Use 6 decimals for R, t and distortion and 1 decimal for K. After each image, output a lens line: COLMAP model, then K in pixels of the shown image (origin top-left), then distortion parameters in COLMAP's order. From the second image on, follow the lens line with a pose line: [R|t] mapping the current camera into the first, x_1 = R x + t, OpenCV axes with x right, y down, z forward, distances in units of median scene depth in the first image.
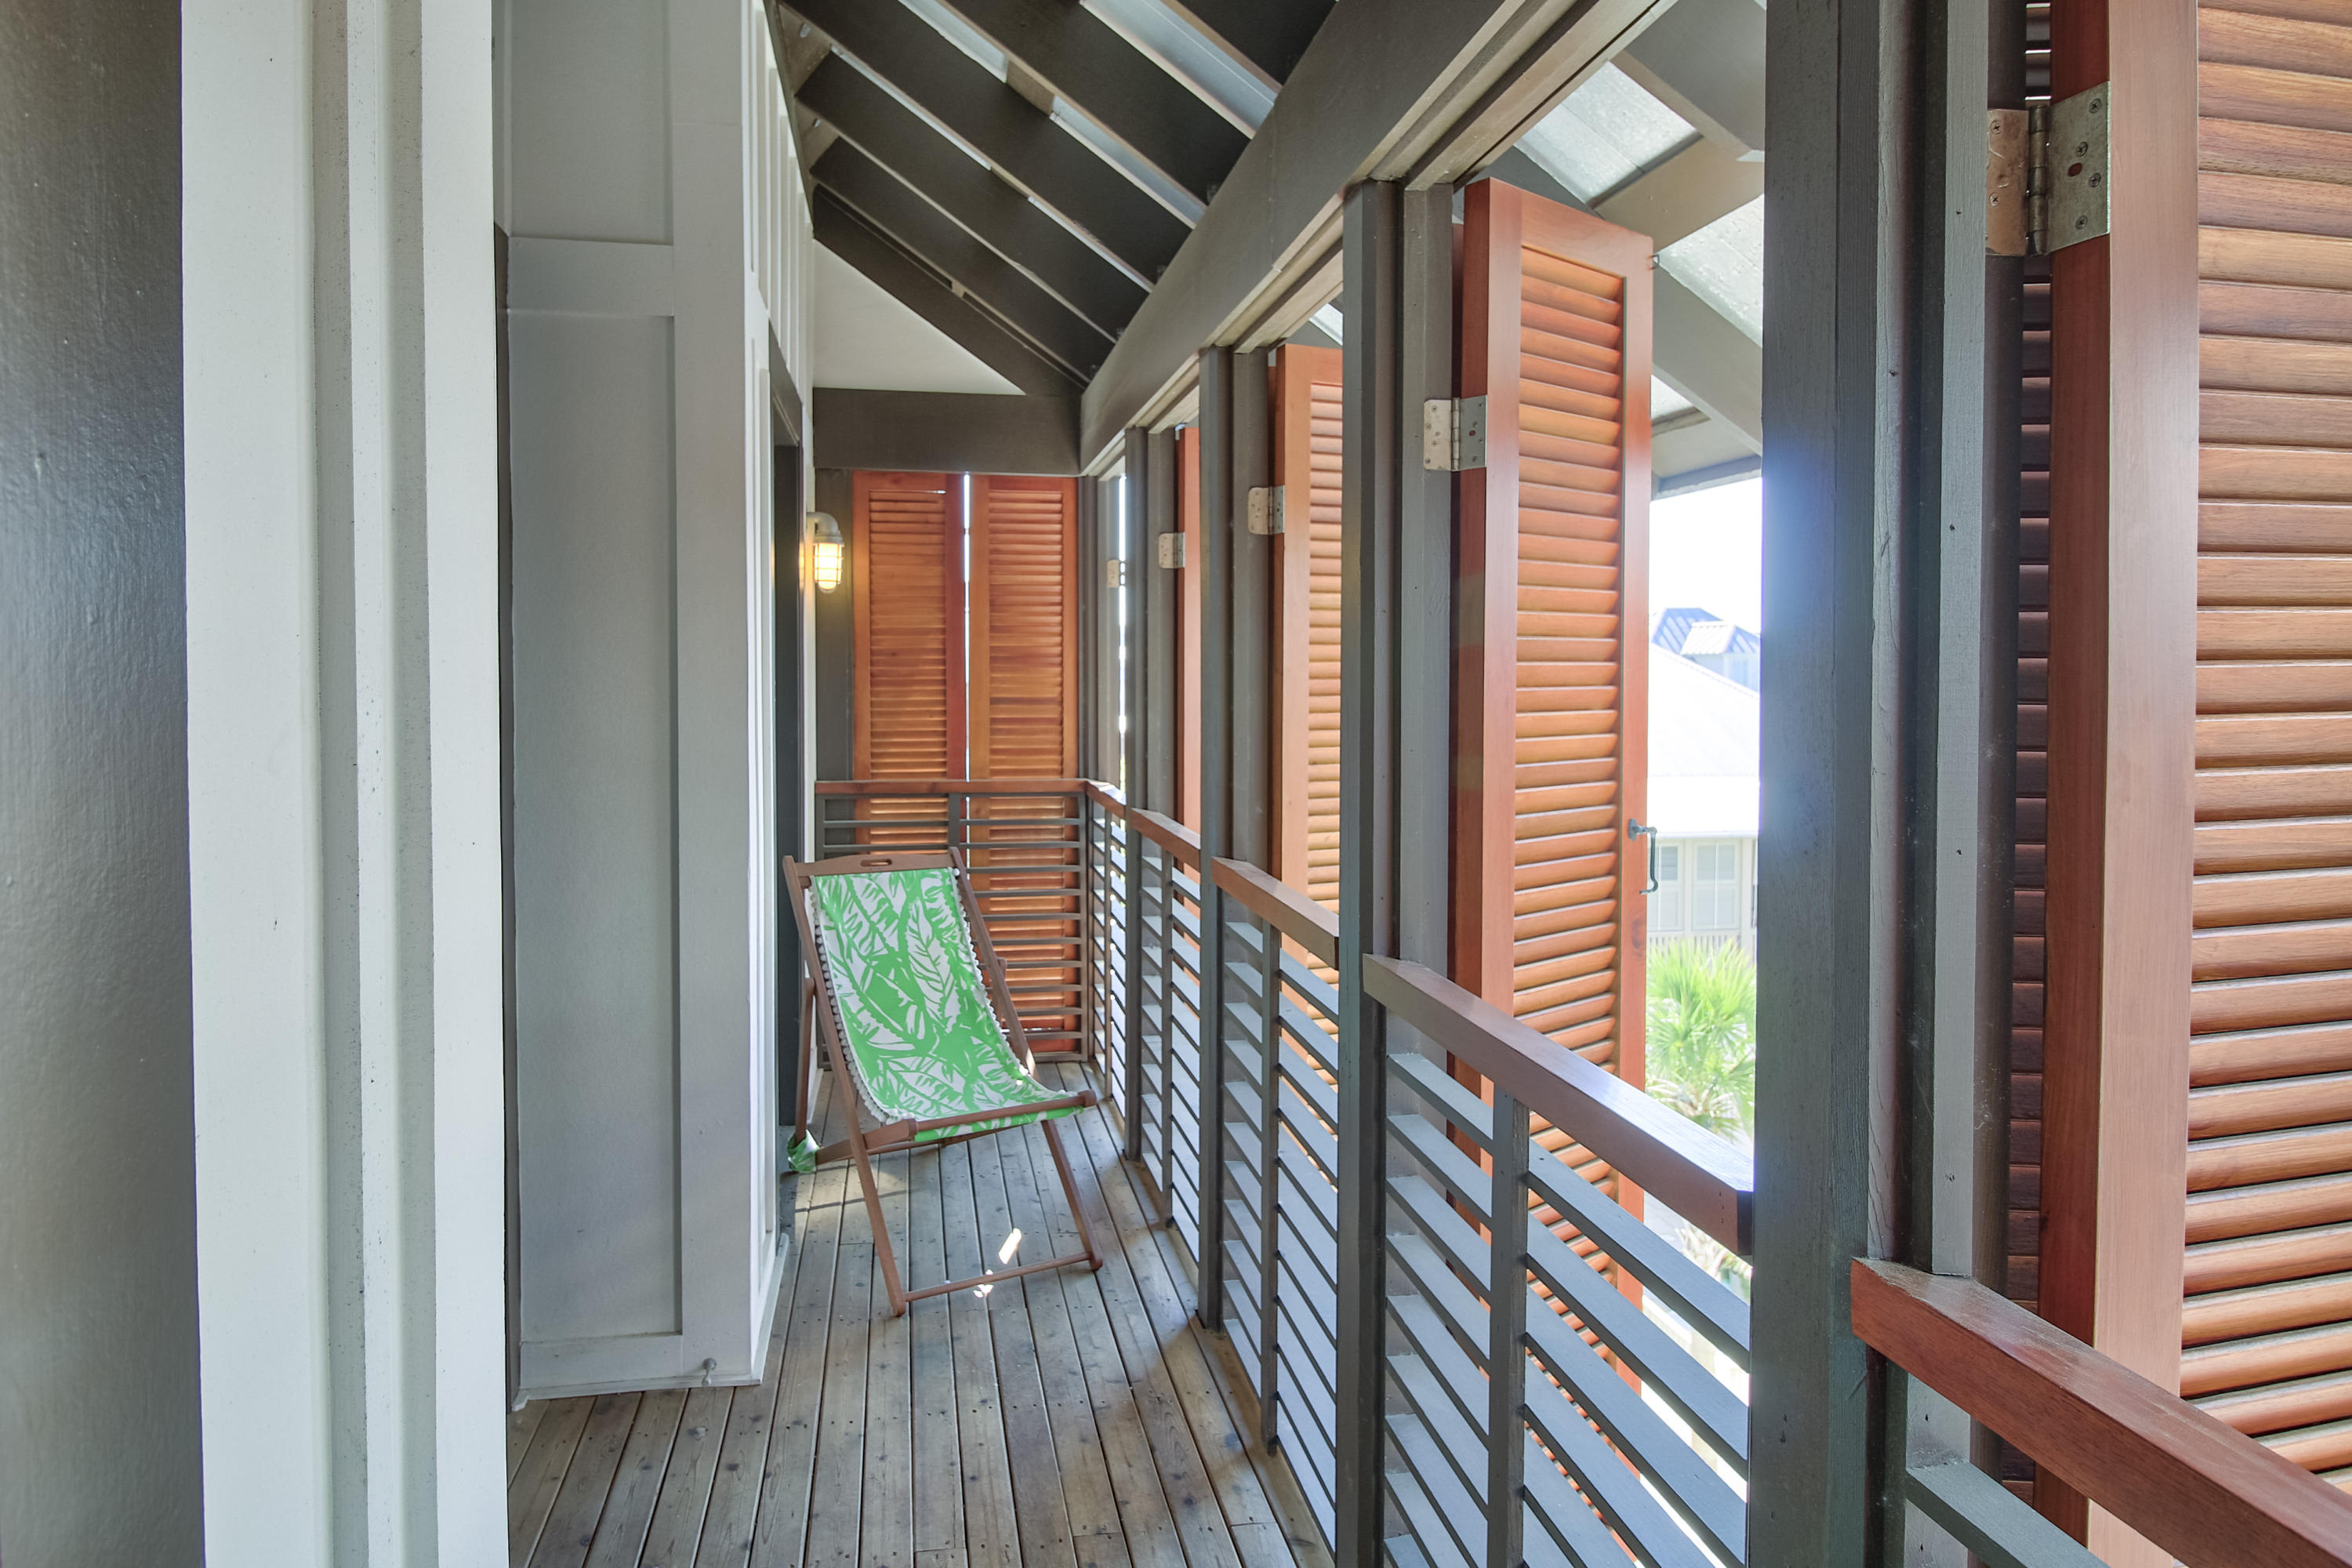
lens RADIAL K [[1251.6, 0, 1176.0], [0, 1251.6, 784.0], [0, 0, 1]] dist [-0.000014, 0.000000]
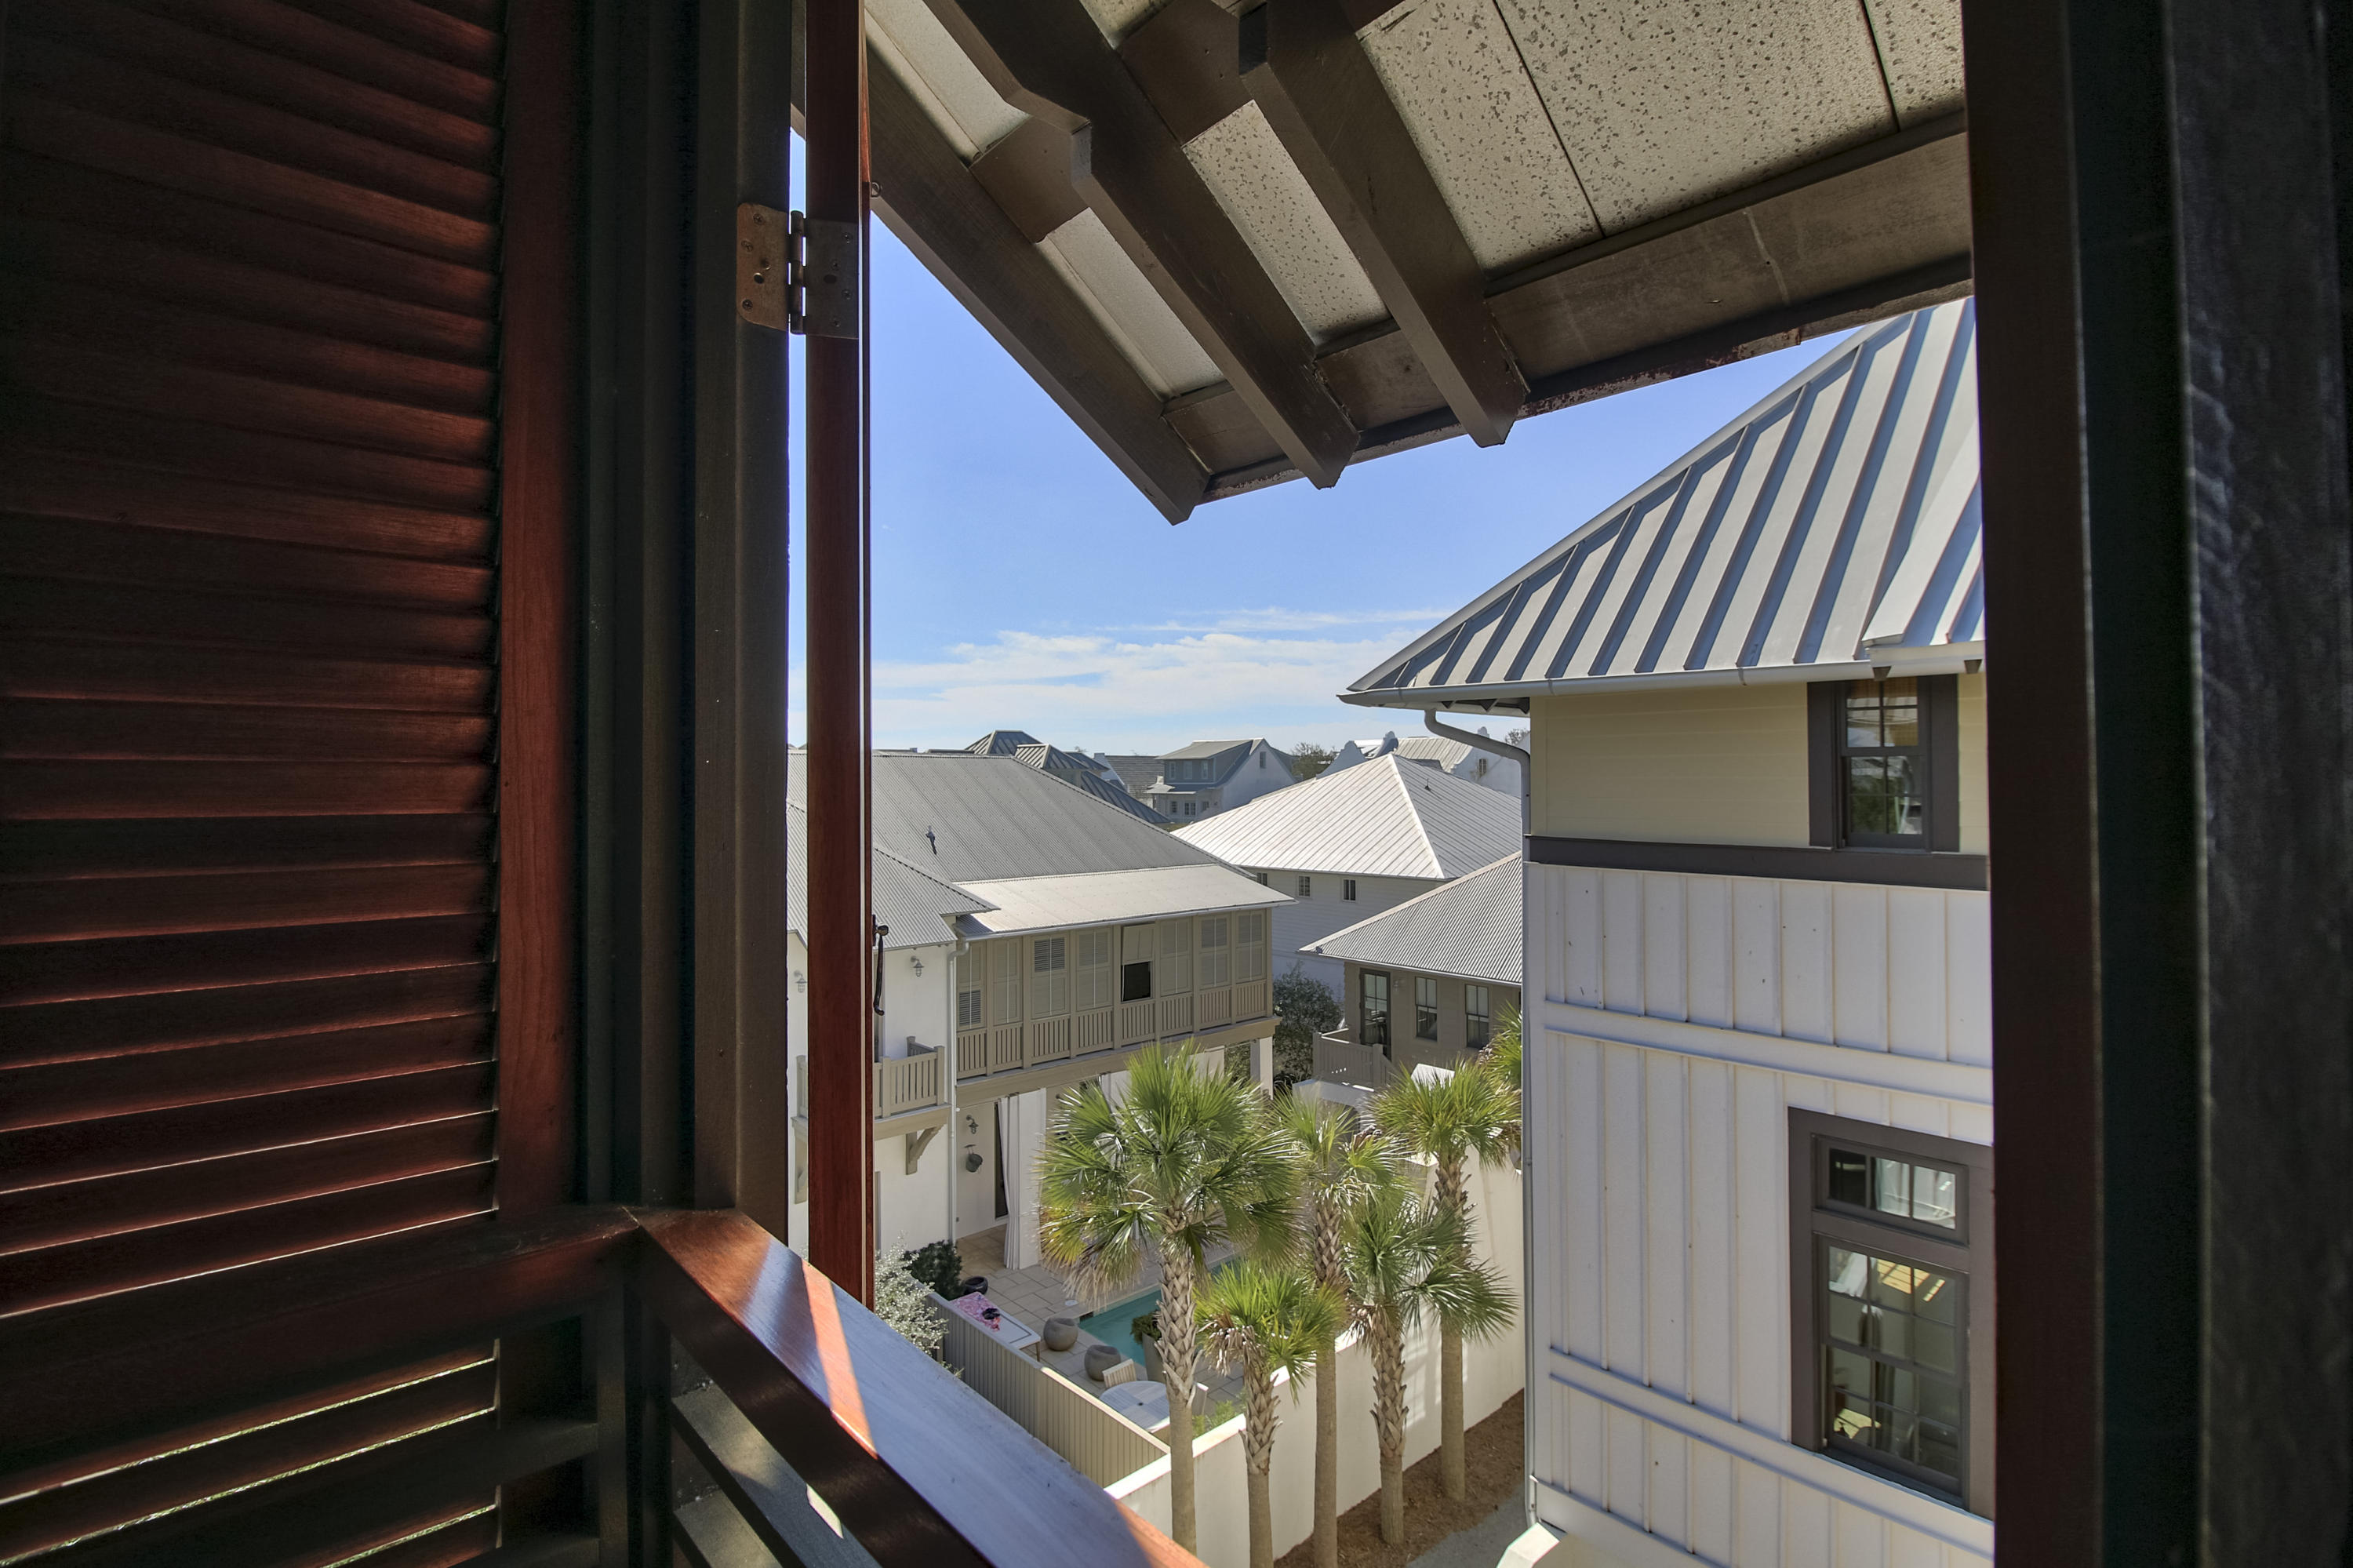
lens RADIAL K [[1133.0, 0, 1176.5], [0, 1133.0, 784.0], [0, 0, 1]] dist [-0.031652, -0.000057]
pose [[0.858855, 0.003618, 0.512207, -0.088405], [0.042422, 0.996037, -0.078167, -0.055756], [-0.510460, 0.088863, 0.855298, 0.791368]]
